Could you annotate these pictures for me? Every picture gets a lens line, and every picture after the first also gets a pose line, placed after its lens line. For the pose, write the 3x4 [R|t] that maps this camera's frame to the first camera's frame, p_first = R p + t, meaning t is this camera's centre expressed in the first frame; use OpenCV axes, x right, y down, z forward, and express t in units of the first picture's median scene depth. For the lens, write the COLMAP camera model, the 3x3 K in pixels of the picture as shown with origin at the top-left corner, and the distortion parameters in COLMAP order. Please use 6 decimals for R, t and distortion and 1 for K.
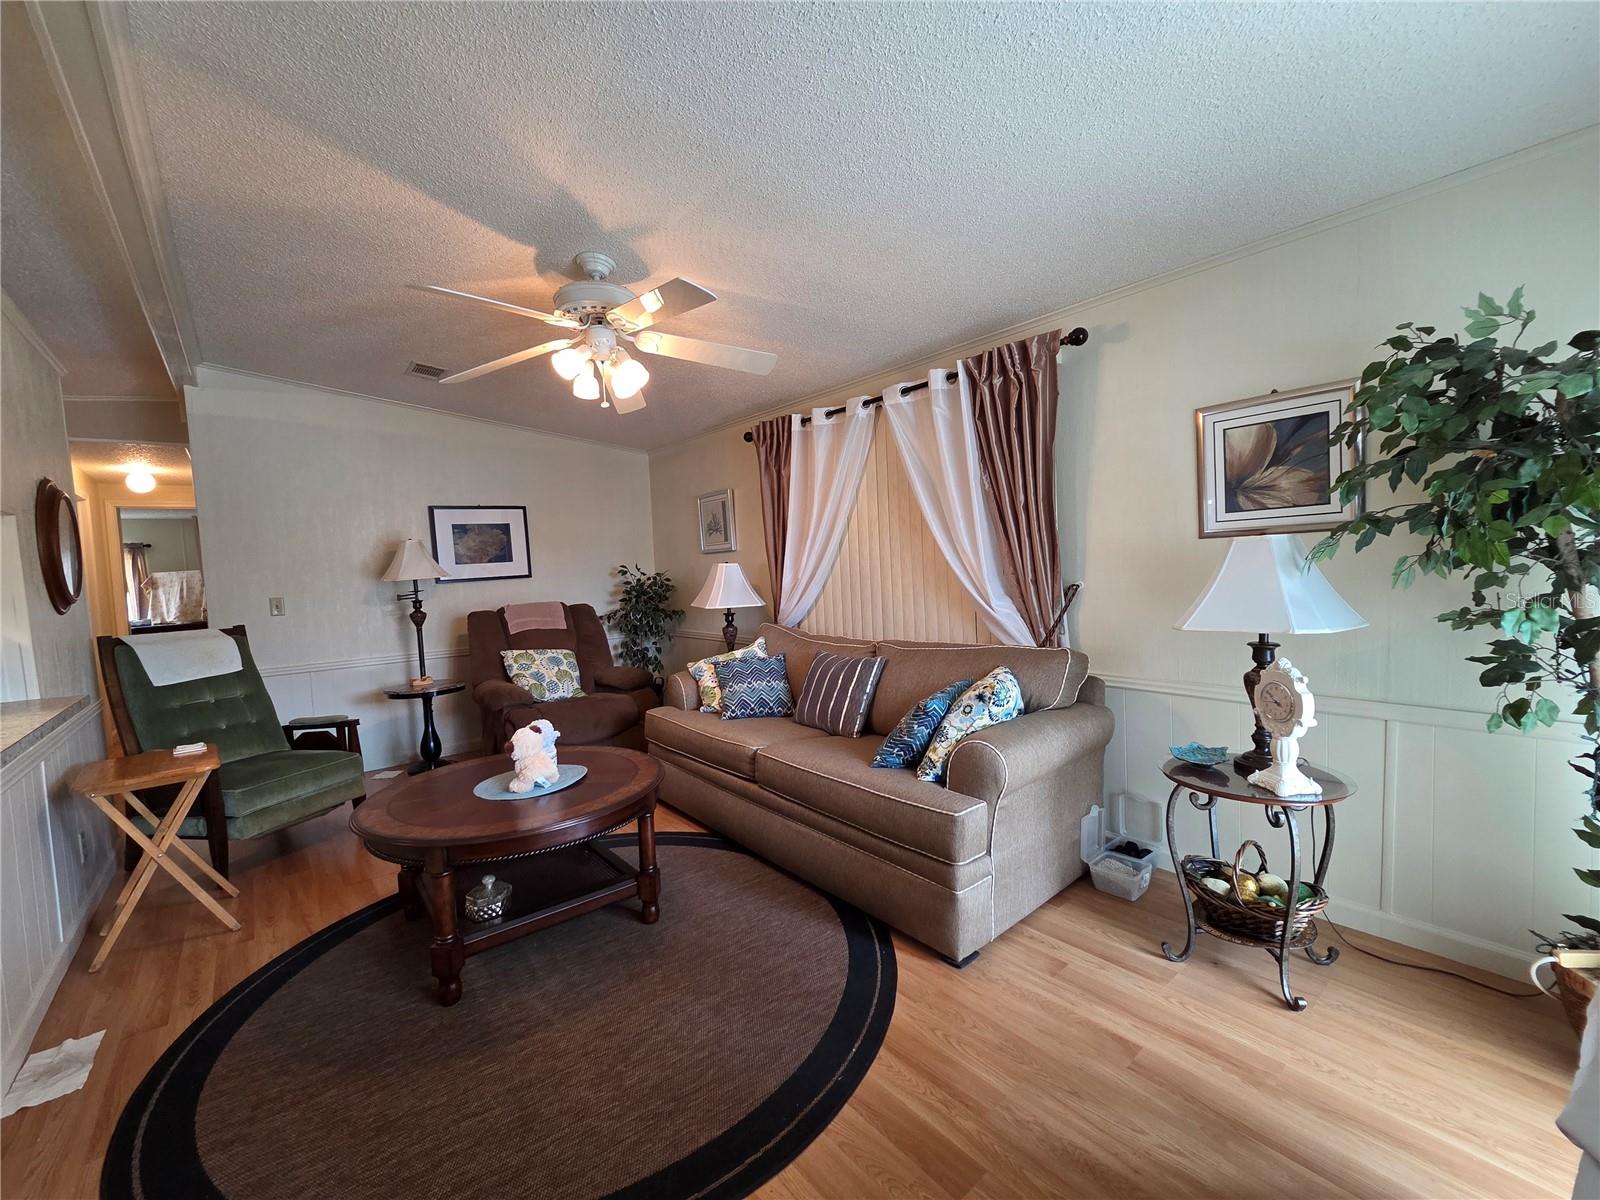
lens RADIAL K [[654.3, 0, 806.7], [0, 654.3, 600.2], [0, 0, 1]] dist [0.002247, -0.000378]
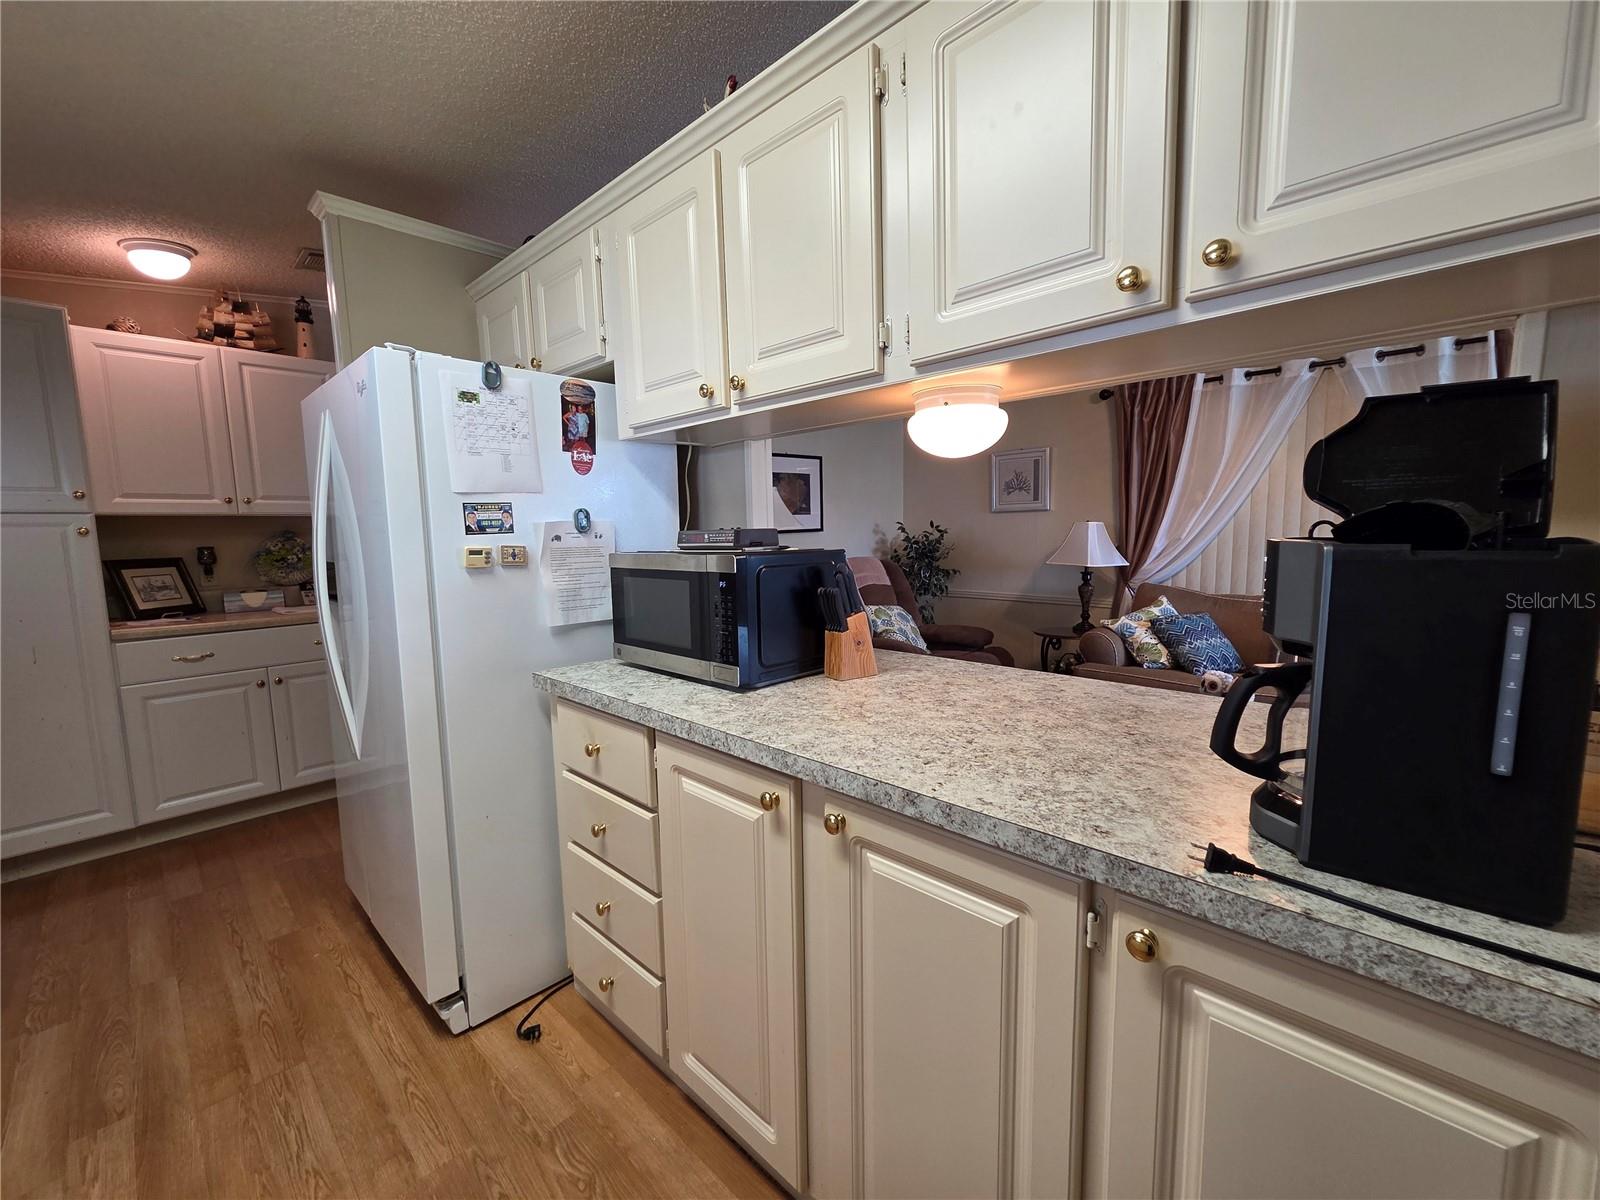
lens RADIAL K [[654.3, 0, 800.5], [0, 654.3, 600.1], [0, 0, 1]] dist [0.002247, -0.000378]
pose [[0.993892, 0.017713, 0.108930, -0.677302], [-0.022835, 0.998683, 0.045954, 0.027281], [-0.107972, -0.048161, 0.992987, 0.053794]]
